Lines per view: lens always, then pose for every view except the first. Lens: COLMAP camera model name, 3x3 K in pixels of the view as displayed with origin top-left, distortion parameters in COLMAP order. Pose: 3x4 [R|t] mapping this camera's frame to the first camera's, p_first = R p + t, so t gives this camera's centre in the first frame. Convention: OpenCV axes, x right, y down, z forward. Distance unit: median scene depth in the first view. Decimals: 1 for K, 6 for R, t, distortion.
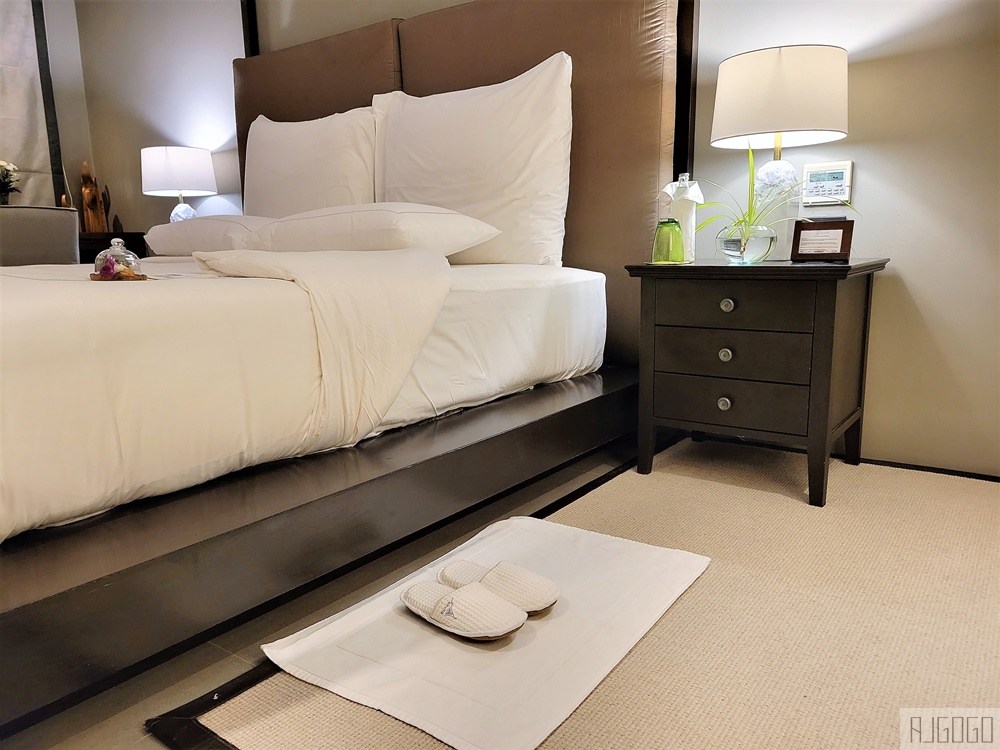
lens RADIAL K [[761.3, 0, 493.2], [0, 761.3, 373.9], [0, 0, 1]] dist [0.058150, -0.041718]
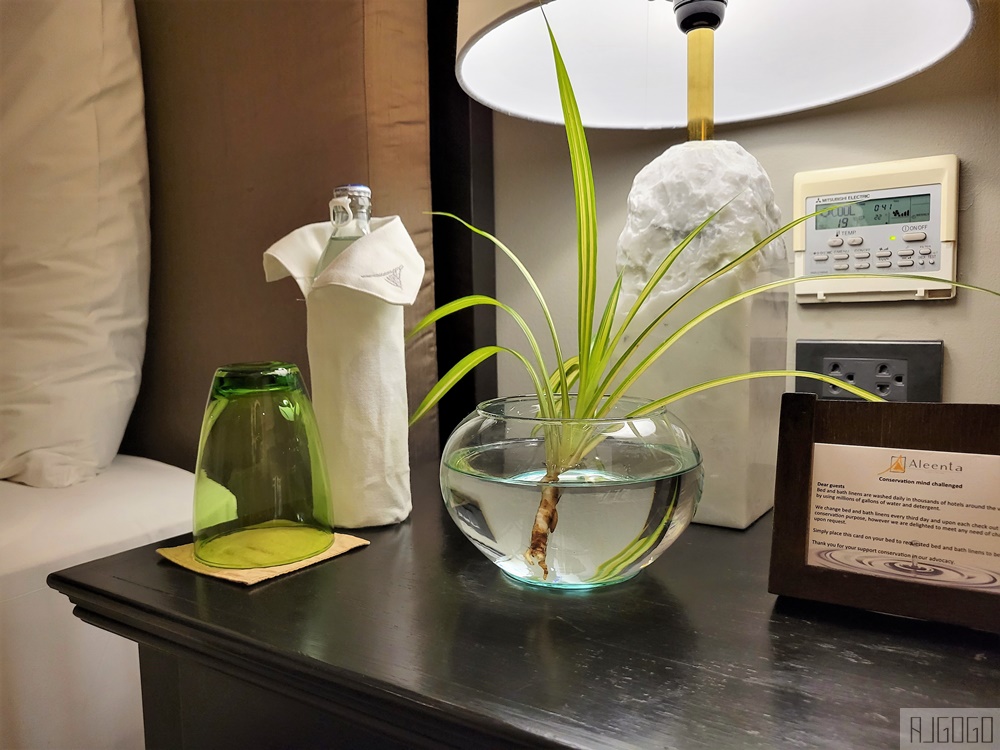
lens RADIAL K [[761.3, 0, 505.2], [0, 761.3, 376.0], [0, 0, 1]] dist [0.058150, -0.041718]
pose [[0.999123, -0.005569, 0.041502, 0.279954], [0.009289, 0.995901, -0.089977, -0.167728], [-0.040831, 0.090284, 0.995079, 0.719665]]
